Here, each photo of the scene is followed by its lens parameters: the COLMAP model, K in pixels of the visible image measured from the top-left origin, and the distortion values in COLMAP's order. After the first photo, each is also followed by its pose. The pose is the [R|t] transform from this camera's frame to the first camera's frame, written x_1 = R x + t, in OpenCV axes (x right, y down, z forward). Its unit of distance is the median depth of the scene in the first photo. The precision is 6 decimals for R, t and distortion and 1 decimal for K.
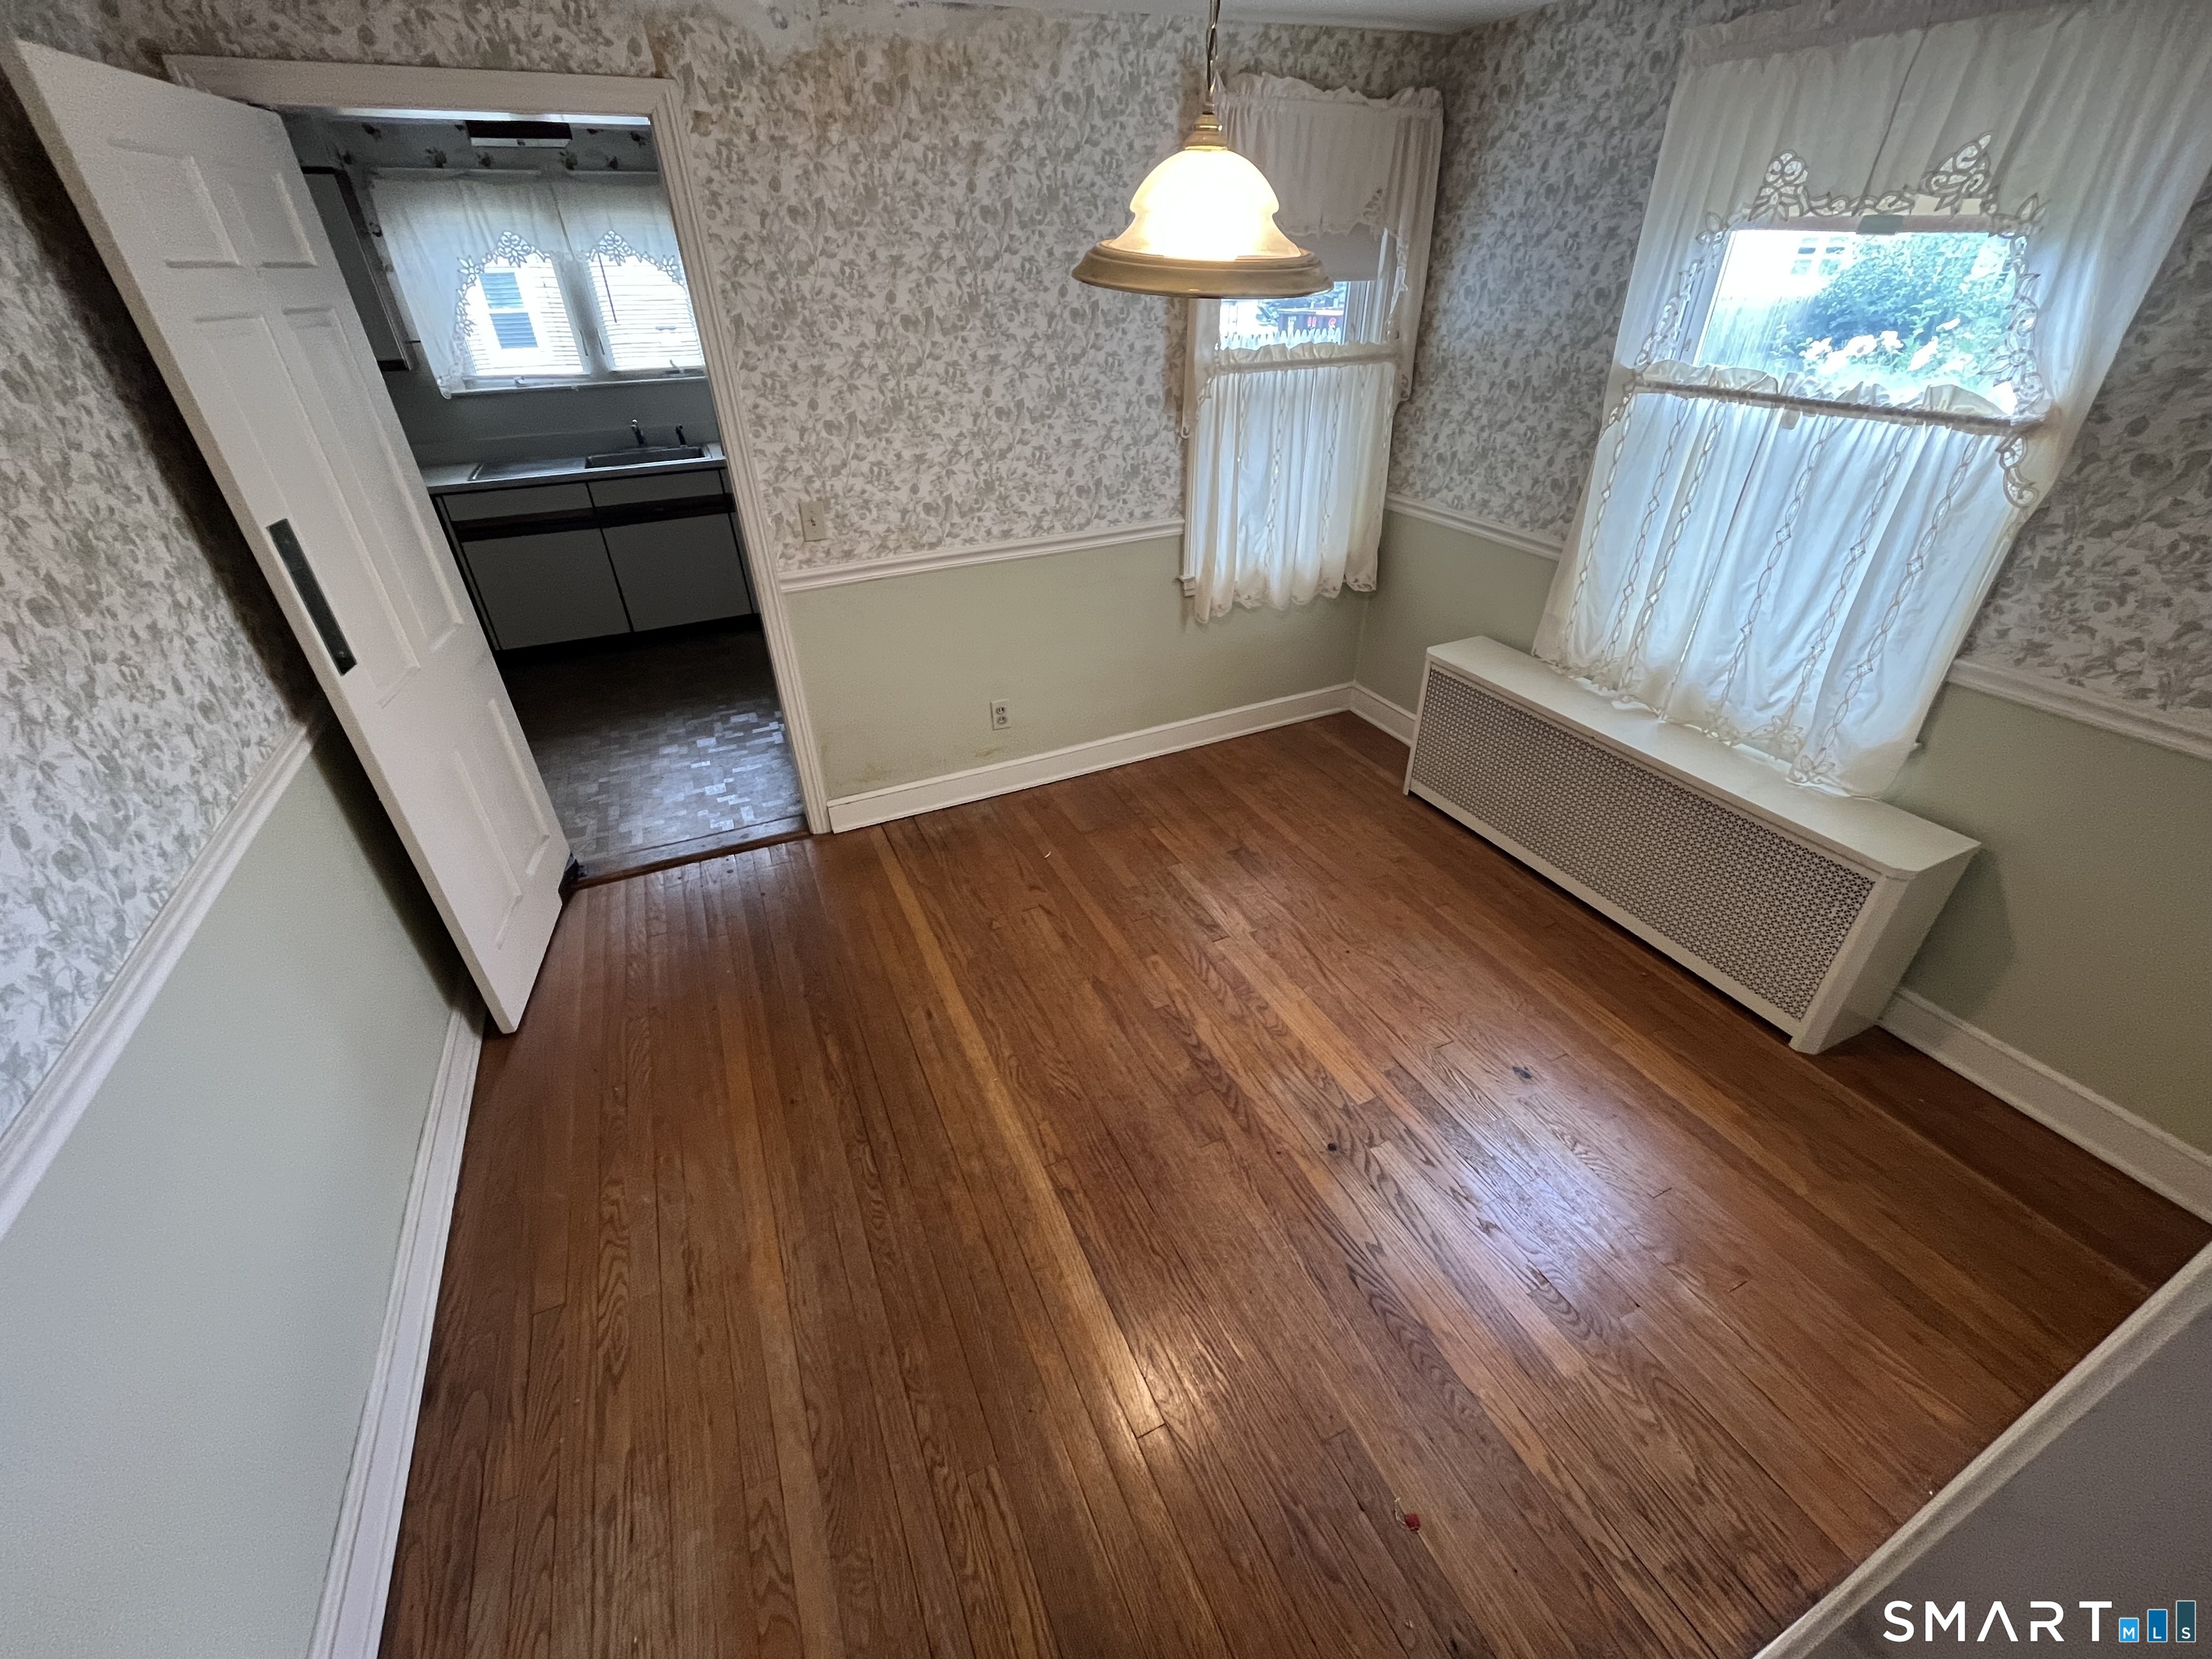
lens RADIAL K [[901.4, 0, 1109.7], [0, 901.4, 831.2], [0, 0, 1]] dist [-0.004123, -0.000350]
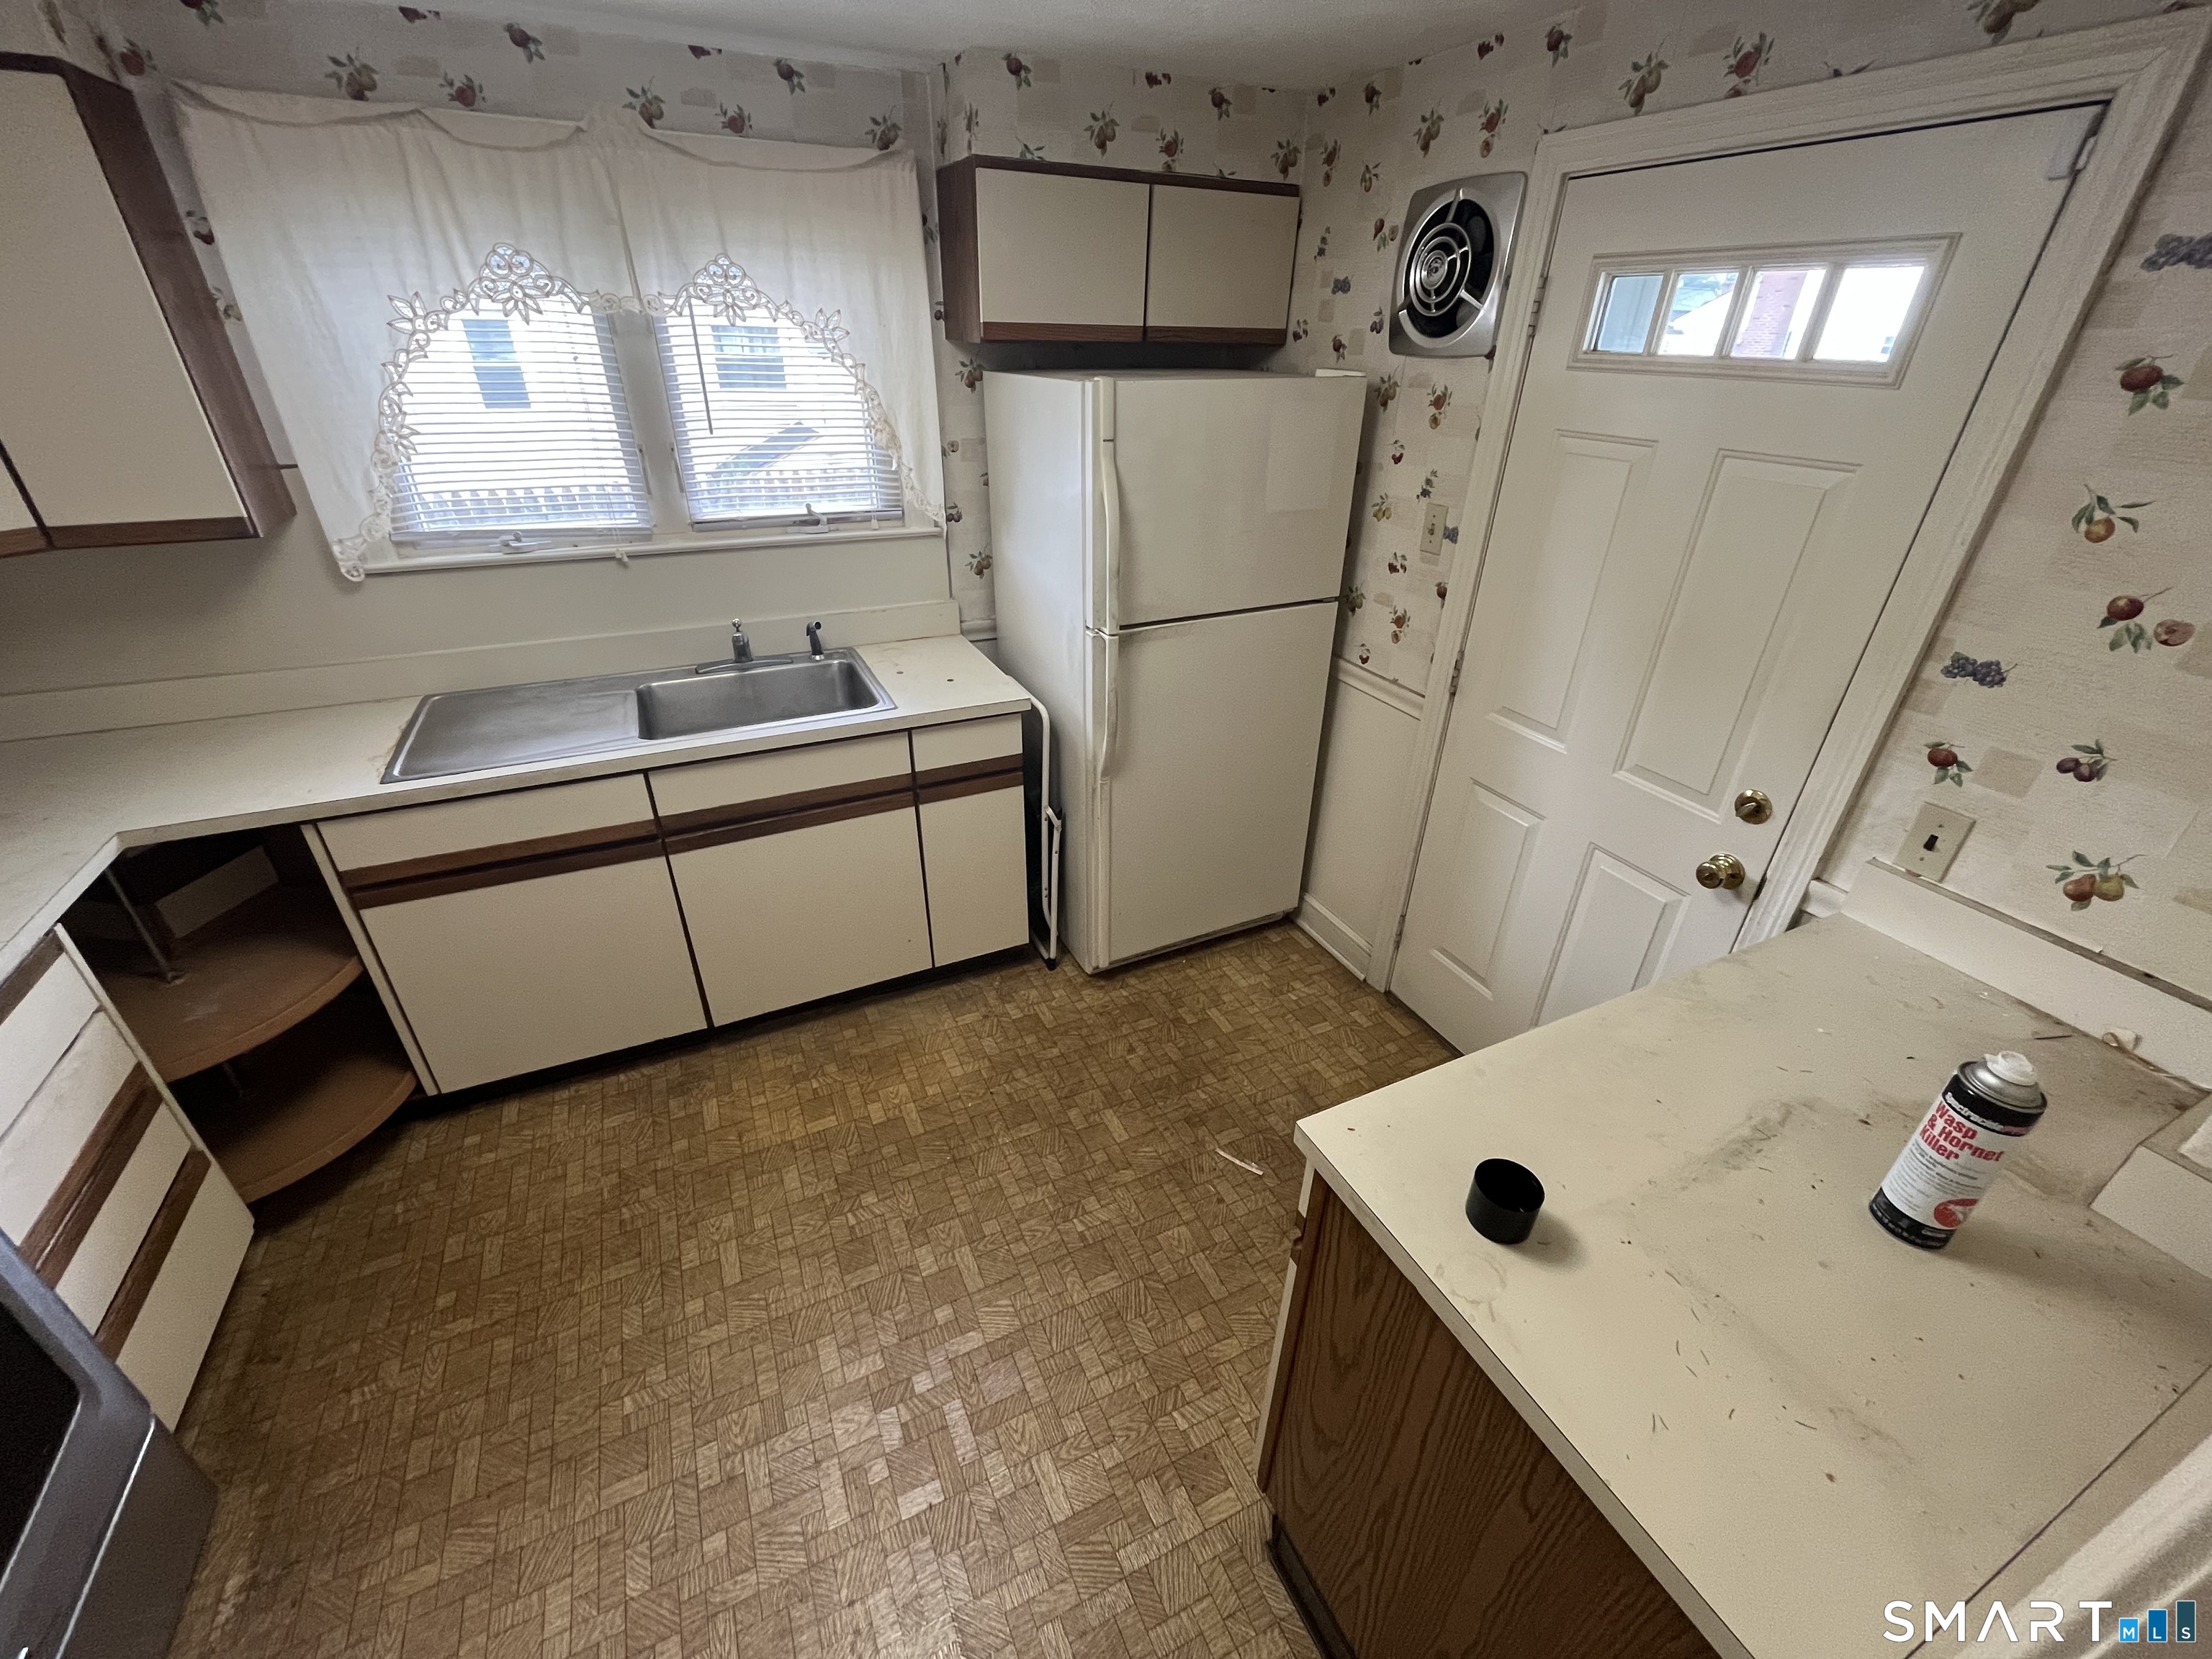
lens RADIAL K [[901.4, 0, 1105.9], [0, 901.4, 828.1], [0, 0, 1]] dist [-0.004123, -0.000350]
pose [[0.999313, 0.023514, 0.028640, -0.346836], [-0.021801, 0.998037, -0.058710, -0.328868], [-0.029965, 0.058046, 0.997864, 0.515849]]
